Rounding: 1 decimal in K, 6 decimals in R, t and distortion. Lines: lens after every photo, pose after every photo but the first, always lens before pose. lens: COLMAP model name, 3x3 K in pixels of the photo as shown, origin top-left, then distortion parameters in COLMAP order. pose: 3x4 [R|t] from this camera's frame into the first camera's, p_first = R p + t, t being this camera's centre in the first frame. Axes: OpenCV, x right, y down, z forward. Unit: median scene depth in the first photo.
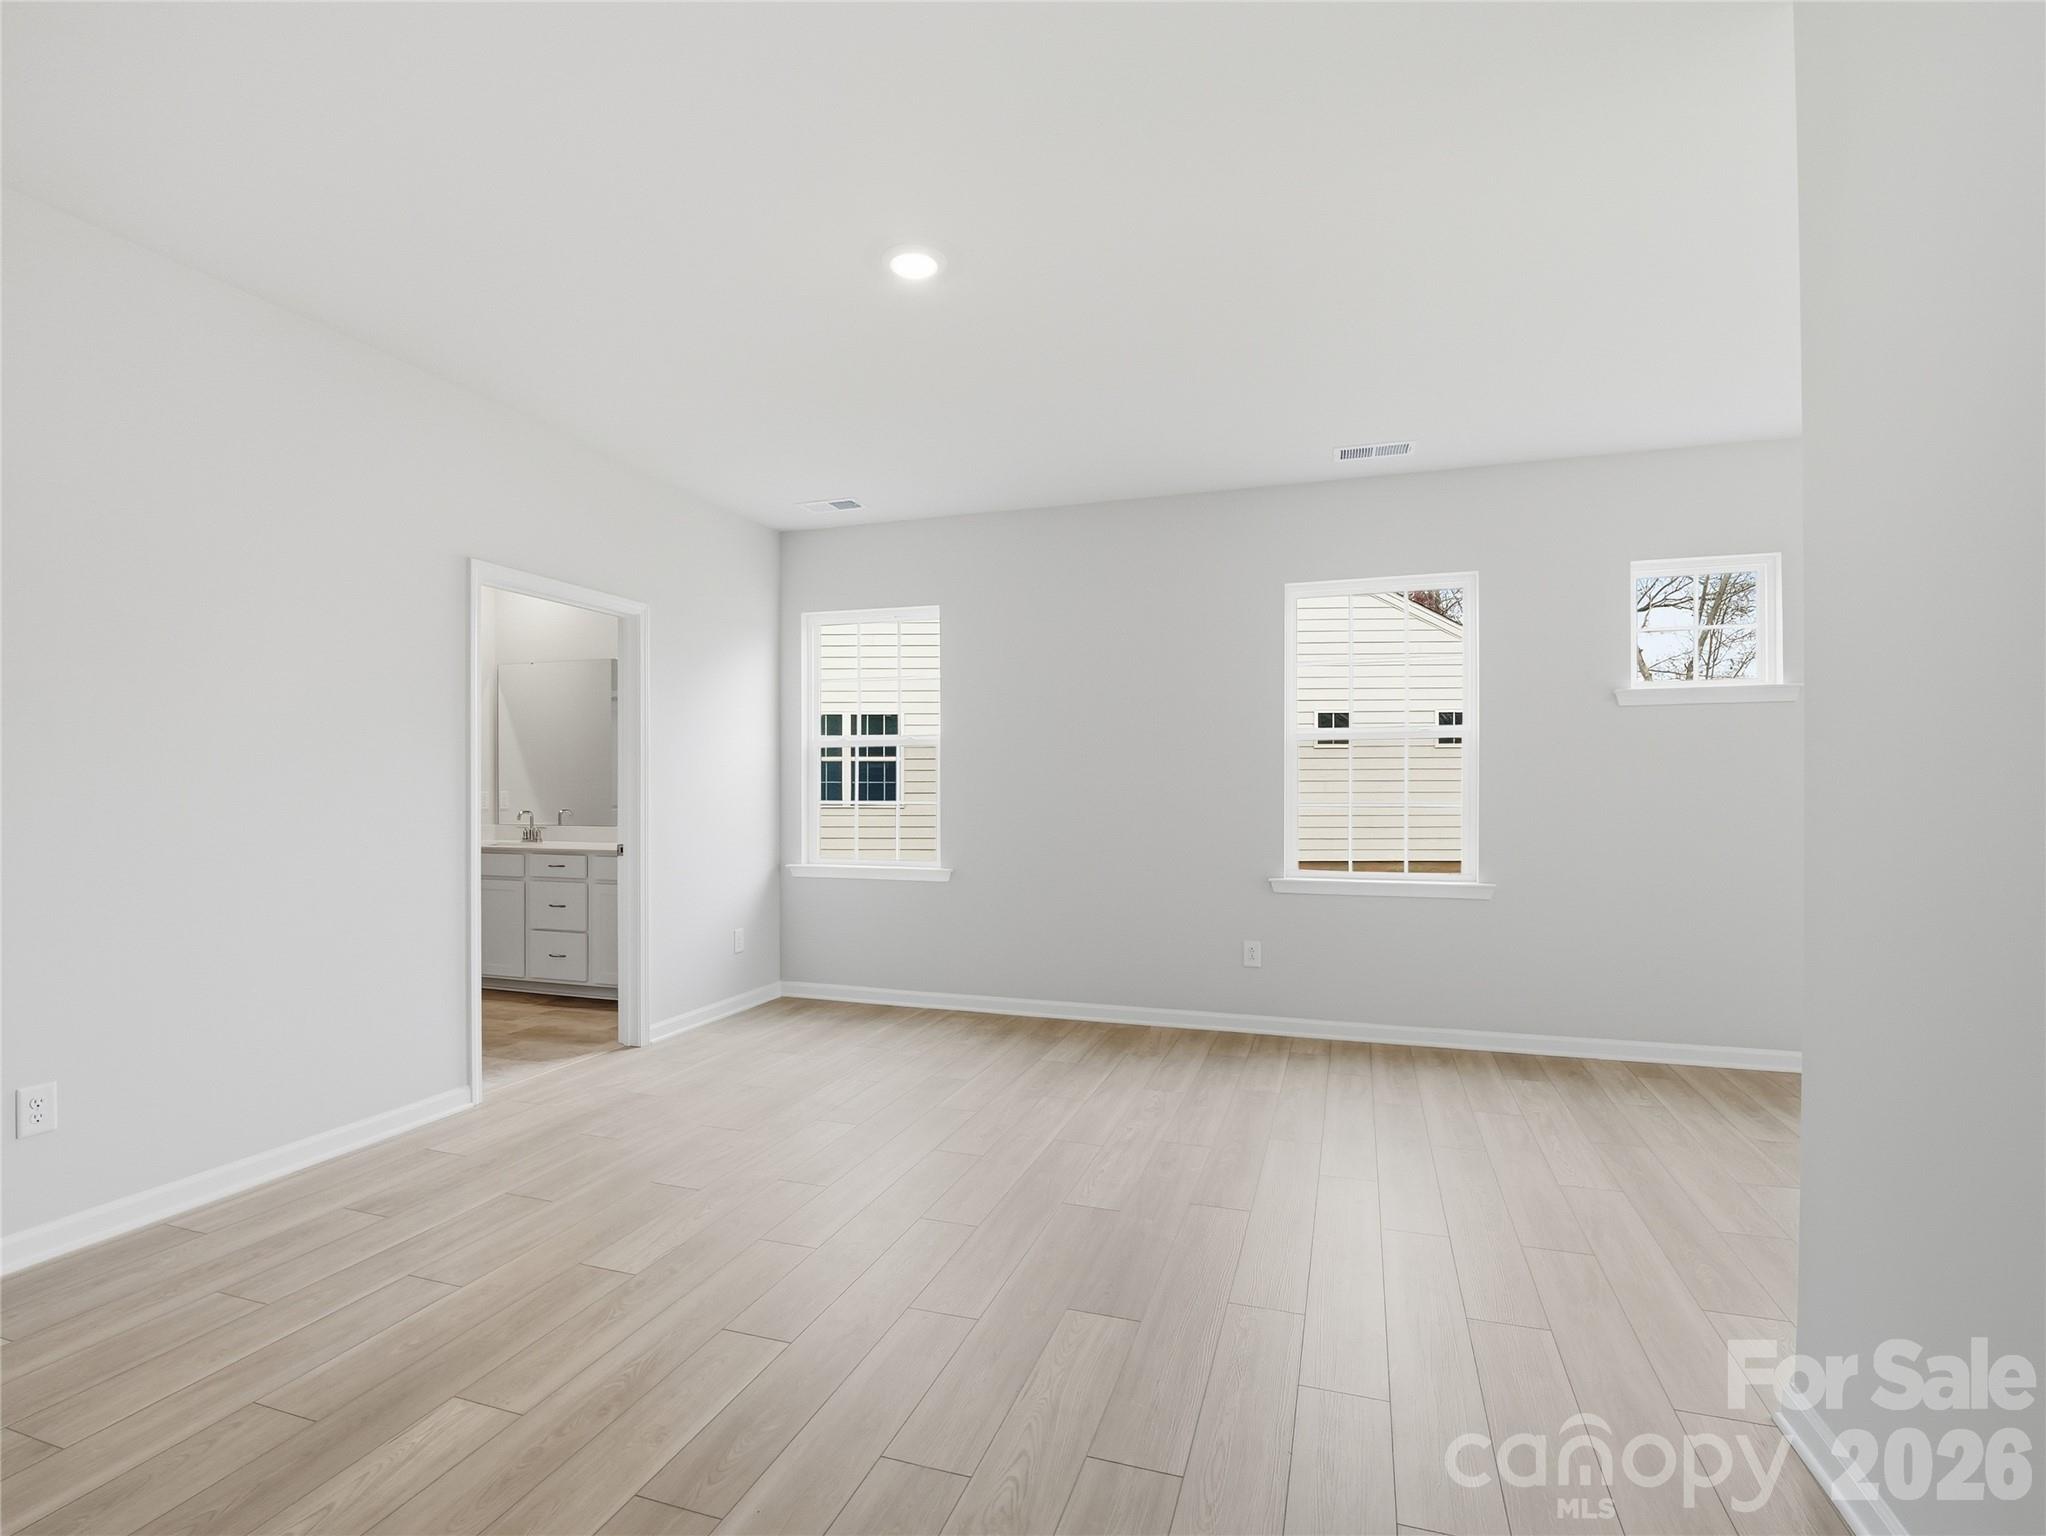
lens RADIAL K [[996.8, 0, 1007.9], [0, 996.8, 774.7], [0, 0, 1]] dist [-0.000964, -0.000394]
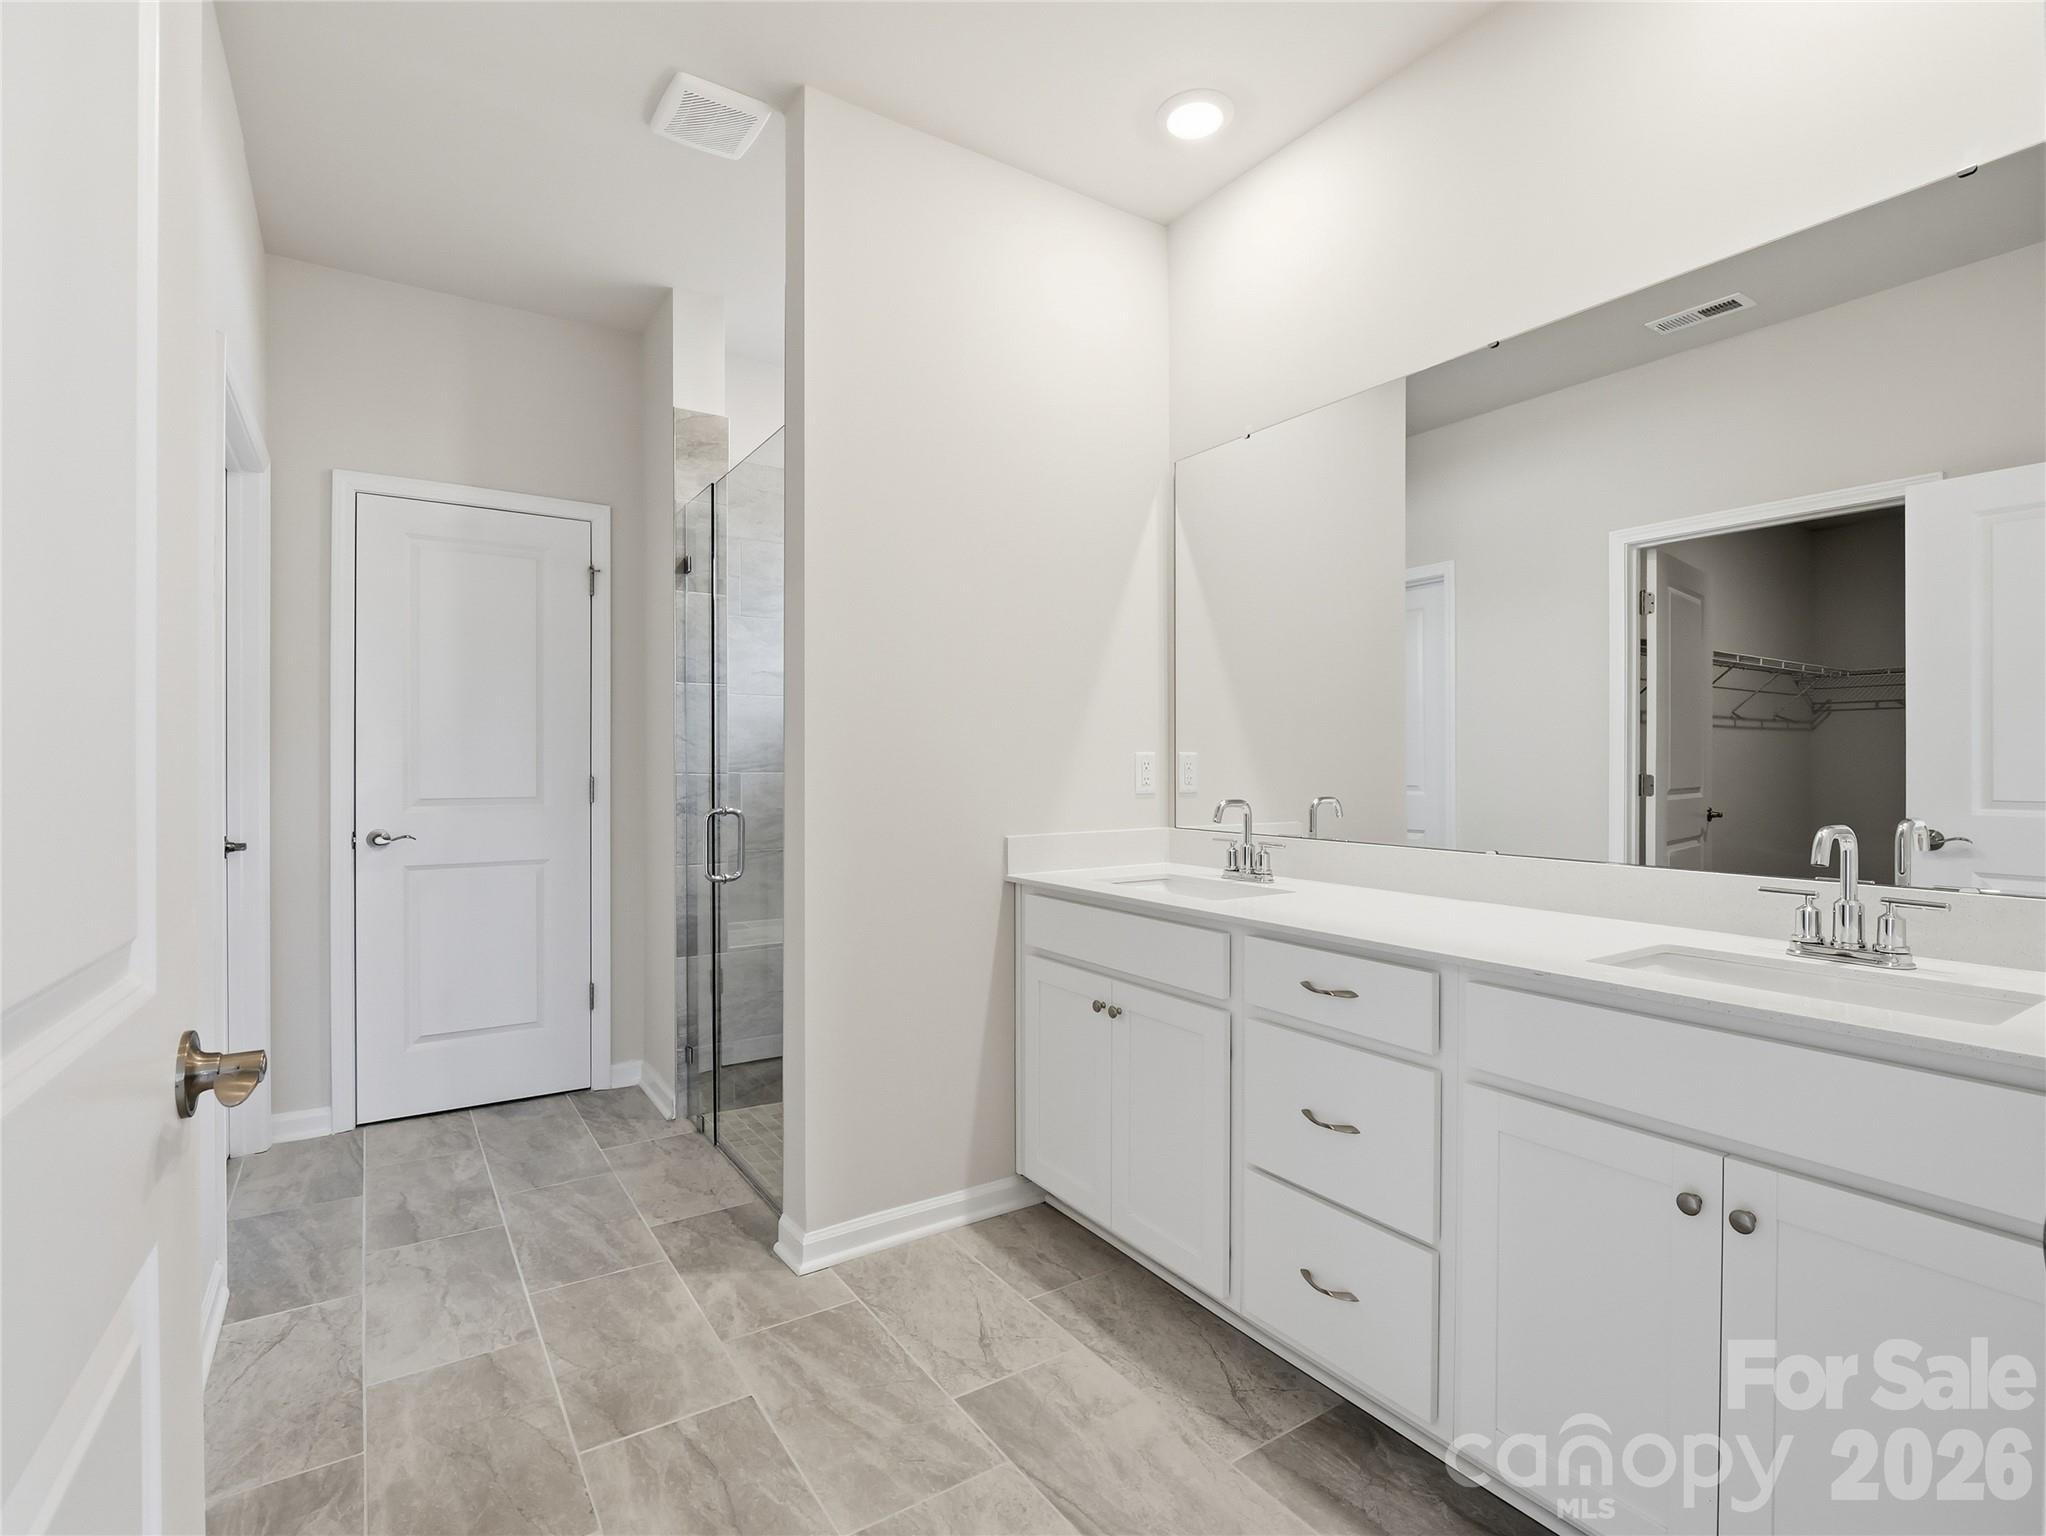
lens RADIAL K [[996.8, 0, 1007.9], [0, 996.8, 774.7], [0, 0, 1]] dist [-0.000964, -0.000394]
pose [[0.781142, 0.008272, -0.624299, -0.338172], [0.002862, 0.999854, 0.016829, 0.021724], [0.624347, -0.014932, 0.781005, 0.700056]]
